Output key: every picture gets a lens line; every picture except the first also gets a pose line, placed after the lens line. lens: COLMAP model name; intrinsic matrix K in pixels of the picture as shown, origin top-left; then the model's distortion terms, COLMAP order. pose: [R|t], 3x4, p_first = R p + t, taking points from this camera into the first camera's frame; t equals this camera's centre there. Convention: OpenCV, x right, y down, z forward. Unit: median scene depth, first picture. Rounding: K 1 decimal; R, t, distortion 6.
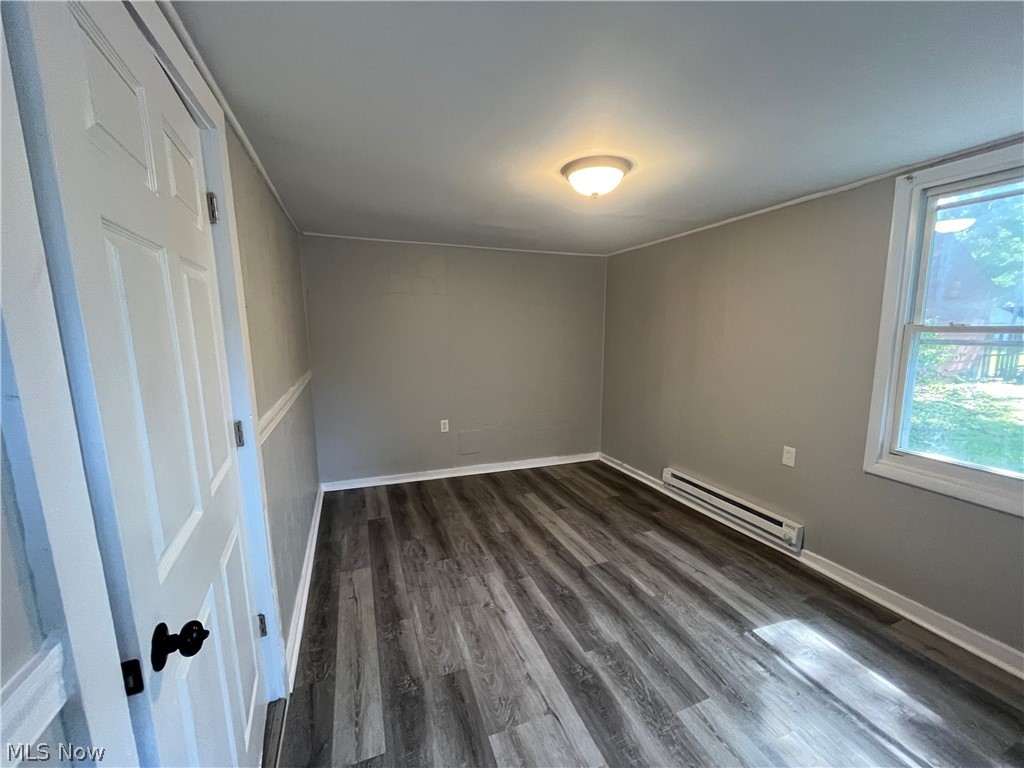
lens RADIAL K [[413.4, 0, 512.0], [0, 413.4, 384.0], [0, 0, 1]] dist [-0.000471, -0.000049]
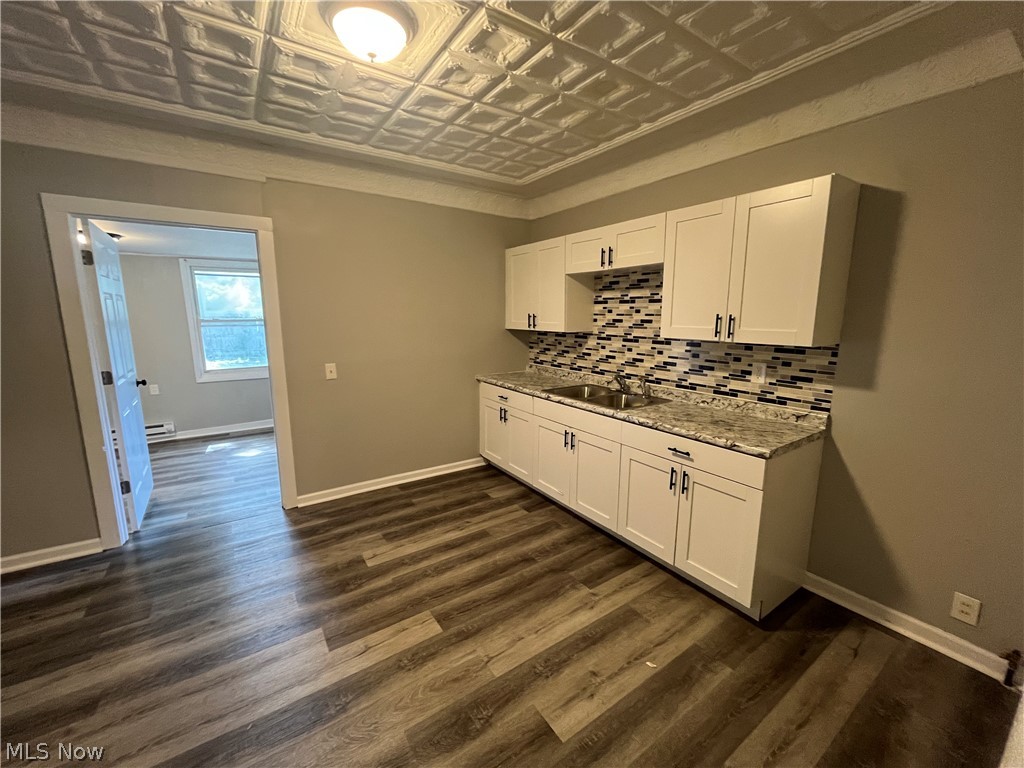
lens RADIAL K [[413.4, 0, 512.0], [0, 413.4, 384.0], [0, 0, 1]] dist [-0.000471, -0.000049]
pose [[-0.230581, -0.157250, 0.960263, -1.854019], [0.138832, 0.971443, 0.192418, 0.018539], [-0.963098, 0.177683, -0.202165, -0.240980]]
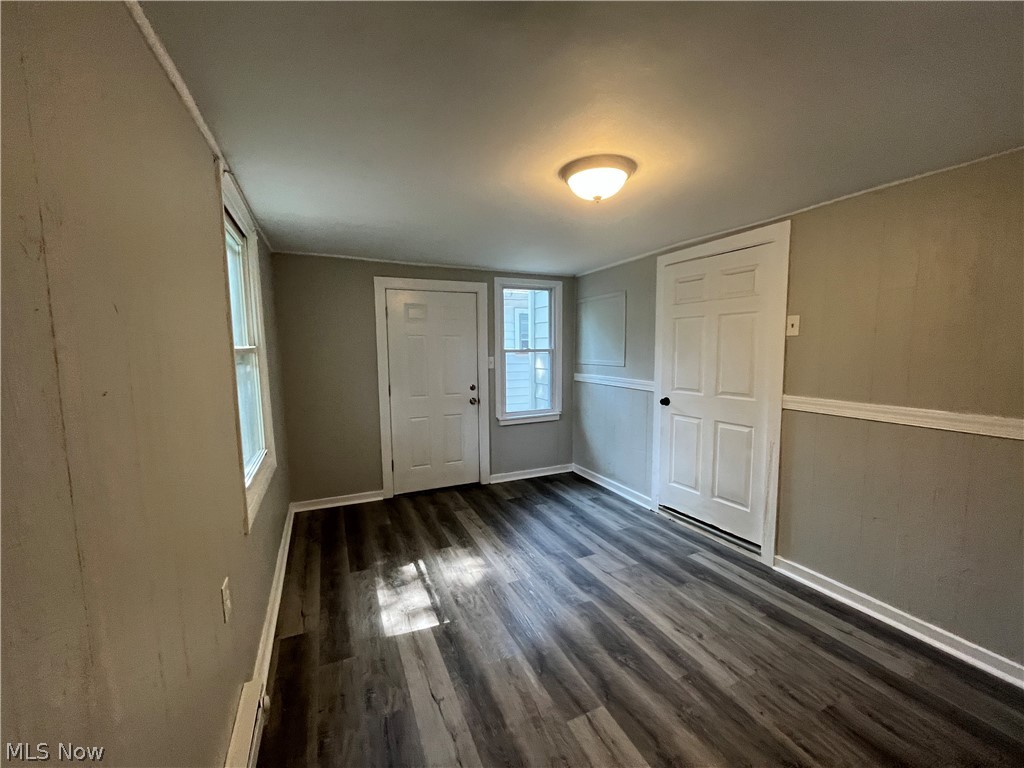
lens RADIAL K [[413.4, 0, 512.0], [0, 413.4, 384.0], [0, 0, 1]] dist [-0.000471, -0.000049]
pose [[-0.998156, 0.025637, -0.055020, 0.408736], [0.011639, 0.970445, 0.241041, -0.252266], [0.059574, 0.239956, -0.968954, 1.783884]]
